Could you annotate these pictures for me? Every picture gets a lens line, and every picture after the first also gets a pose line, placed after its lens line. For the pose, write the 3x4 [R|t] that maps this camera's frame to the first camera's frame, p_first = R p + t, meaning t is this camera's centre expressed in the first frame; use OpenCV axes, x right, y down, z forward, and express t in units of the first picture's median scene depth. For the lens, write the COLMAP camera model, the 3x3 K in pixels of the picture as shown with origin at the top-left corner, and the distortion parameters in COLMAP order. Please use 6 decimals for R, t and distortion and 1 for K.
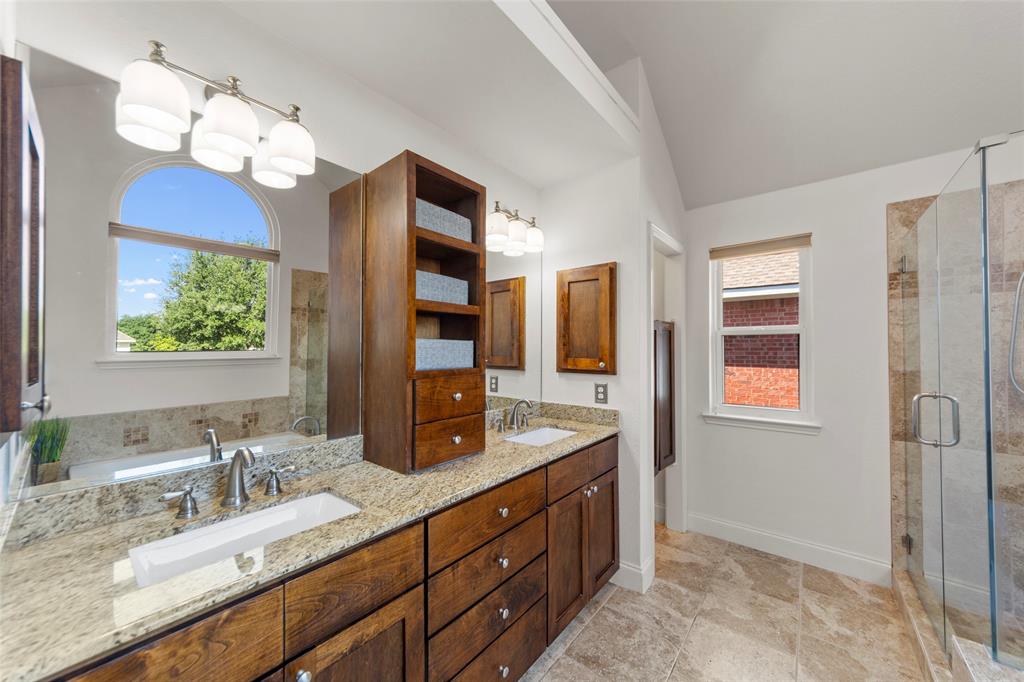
lens RADIAL K [[366.7, 0, 513.4], [0, 366.7, 345.5], [0, 0, 1]] dist [0.000284, 0.000230]
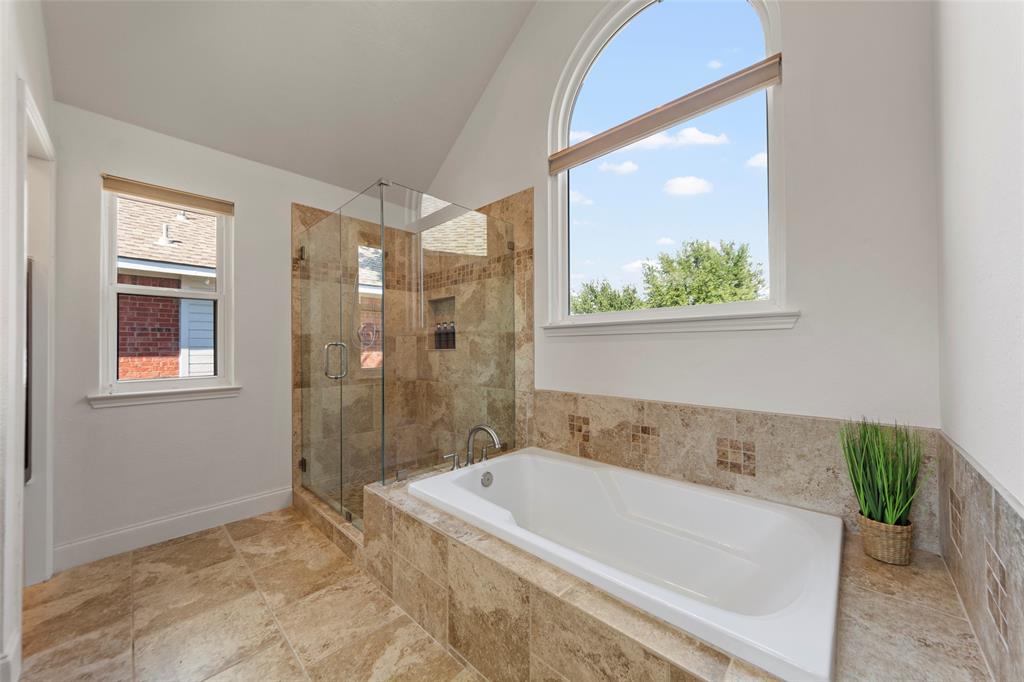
lens RADIAL K [[366.7, 0, 513.0], [0, 366.7, 343.9], [0, 0, 1]] dist [0.000284, 0.000230]
pose [[0.075118, 0.010493, 0.997119, -0.183905], [-0.005760, 0.999933, -0.010089, 0.112197], [-0.997158, -0.004986, 0.075173, 0.147900]]
